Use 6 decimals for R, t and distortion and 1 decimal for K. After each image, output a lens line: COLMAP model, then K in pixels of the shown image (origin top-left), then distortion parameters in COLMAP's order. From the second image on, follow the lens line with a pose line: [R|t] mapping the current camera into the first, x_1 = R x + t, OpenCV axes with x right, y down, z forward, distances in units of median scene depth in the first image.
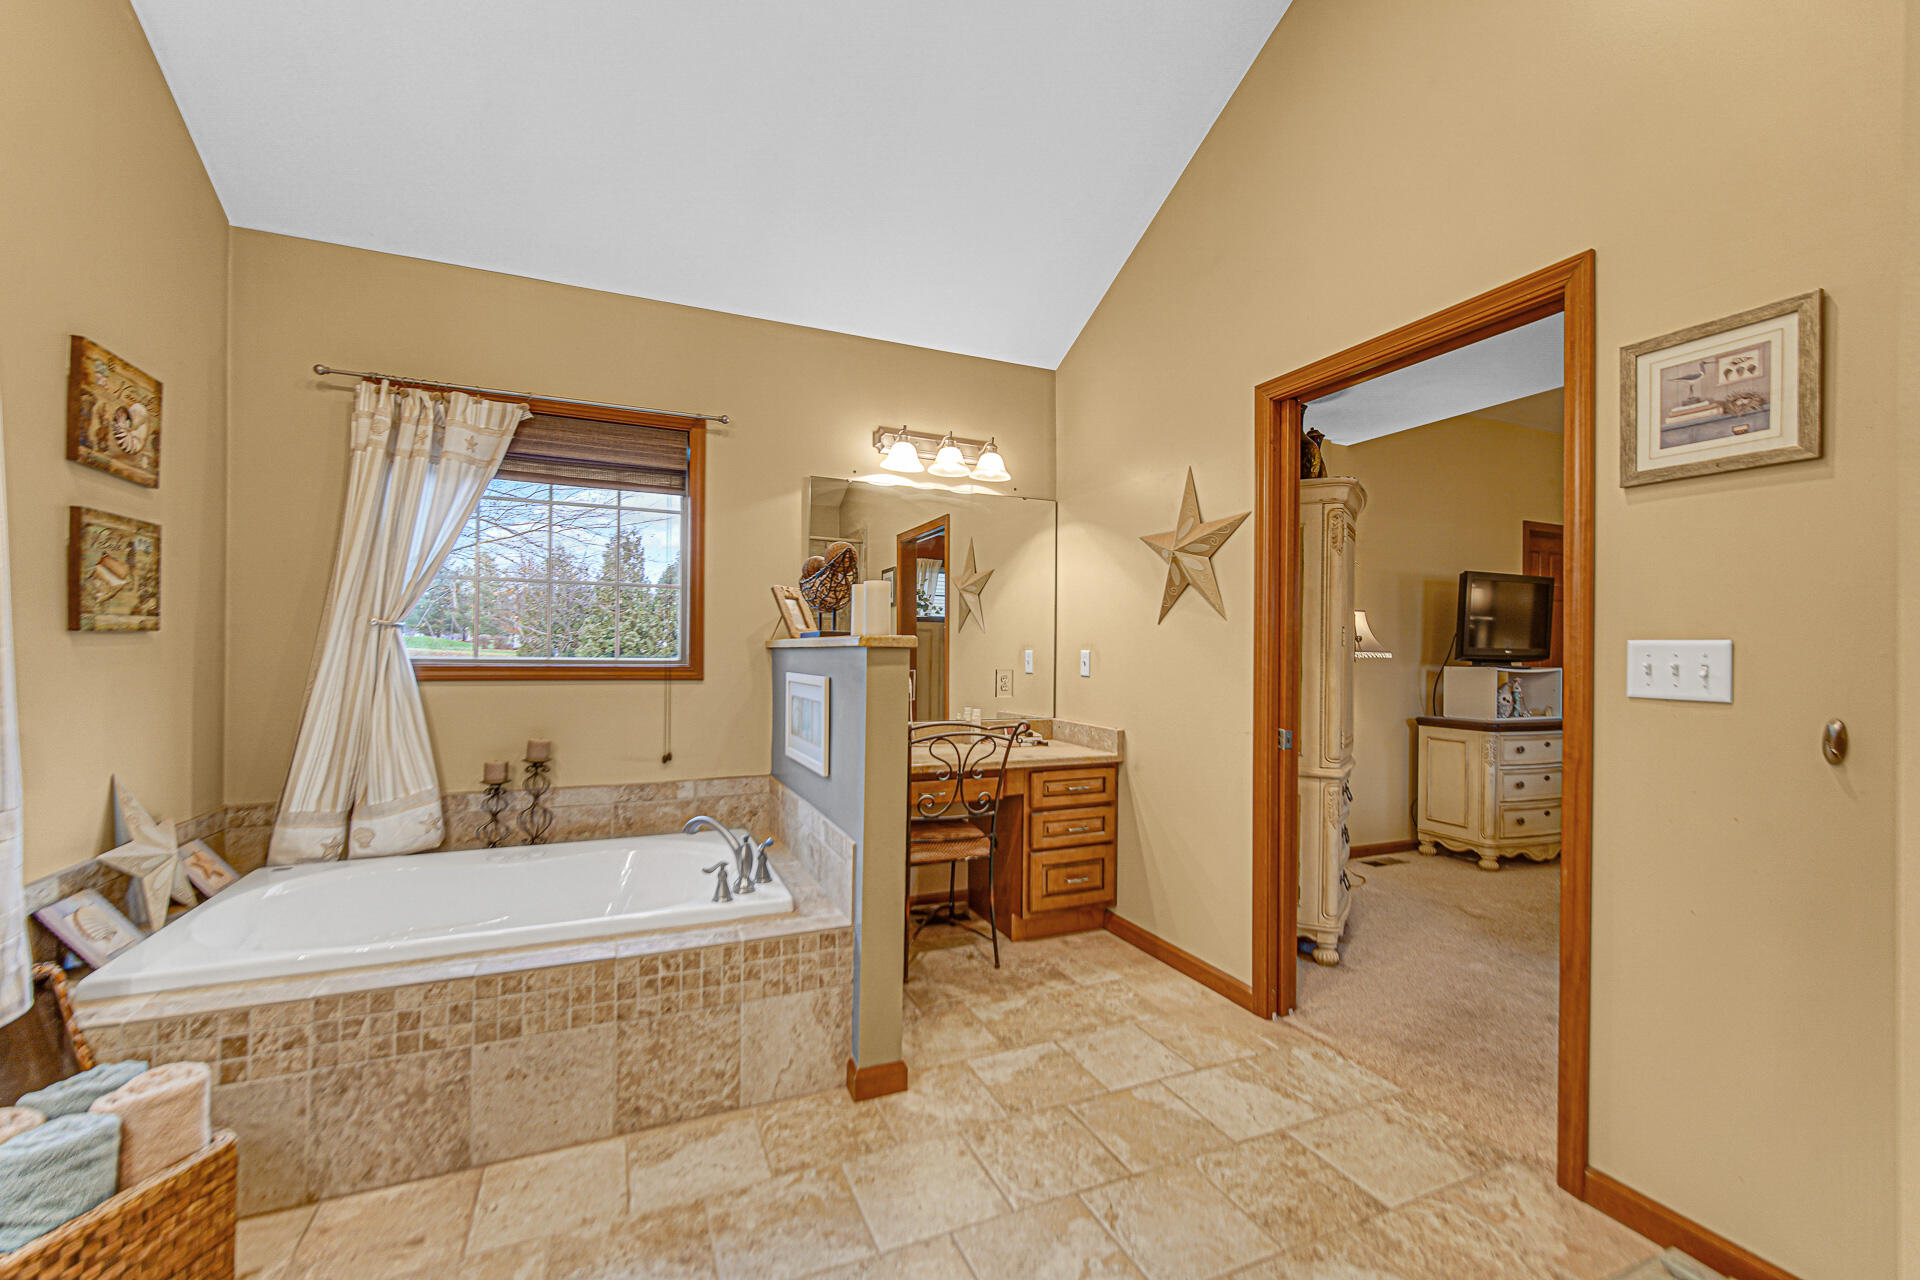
lens RADIAL K [[760.7, 0, 957.6], [0, 760.7, 637.7], [0, 0, 1]] dist [-0.003032, -0.000393]
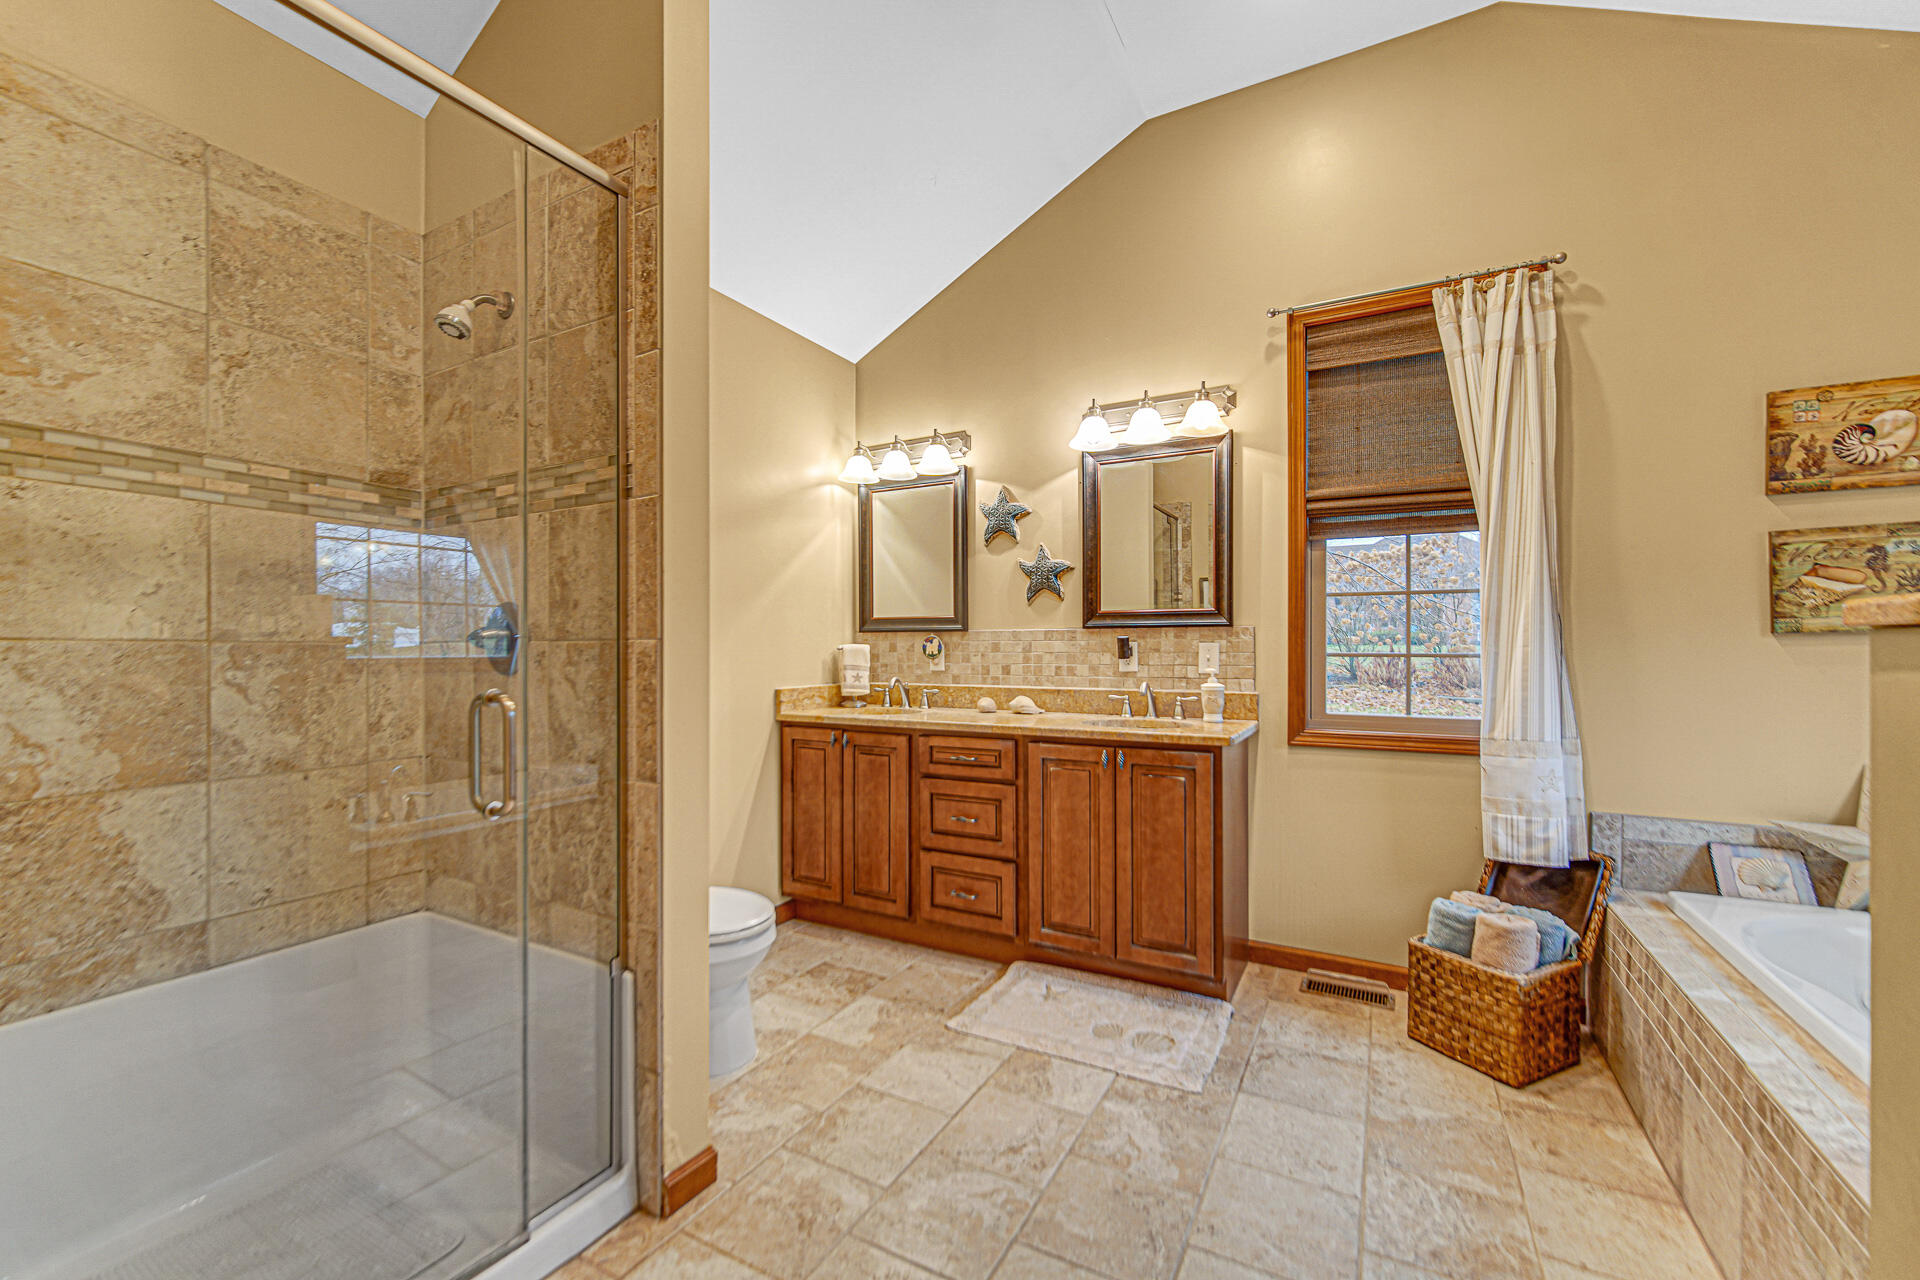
lens RADIAL K [[760.7, 0, 957.6], [0, 760.7, 637.7], [0, 0, 1]] dist [-0.003032, -0.000393]
pose [[-0.792593, -0.017792, -0.609492, 0.615199], [0.004856, 0.999358, -0.035488, 0.034217], [0.609732, -0.031087, -0.791998, 1.155881]]
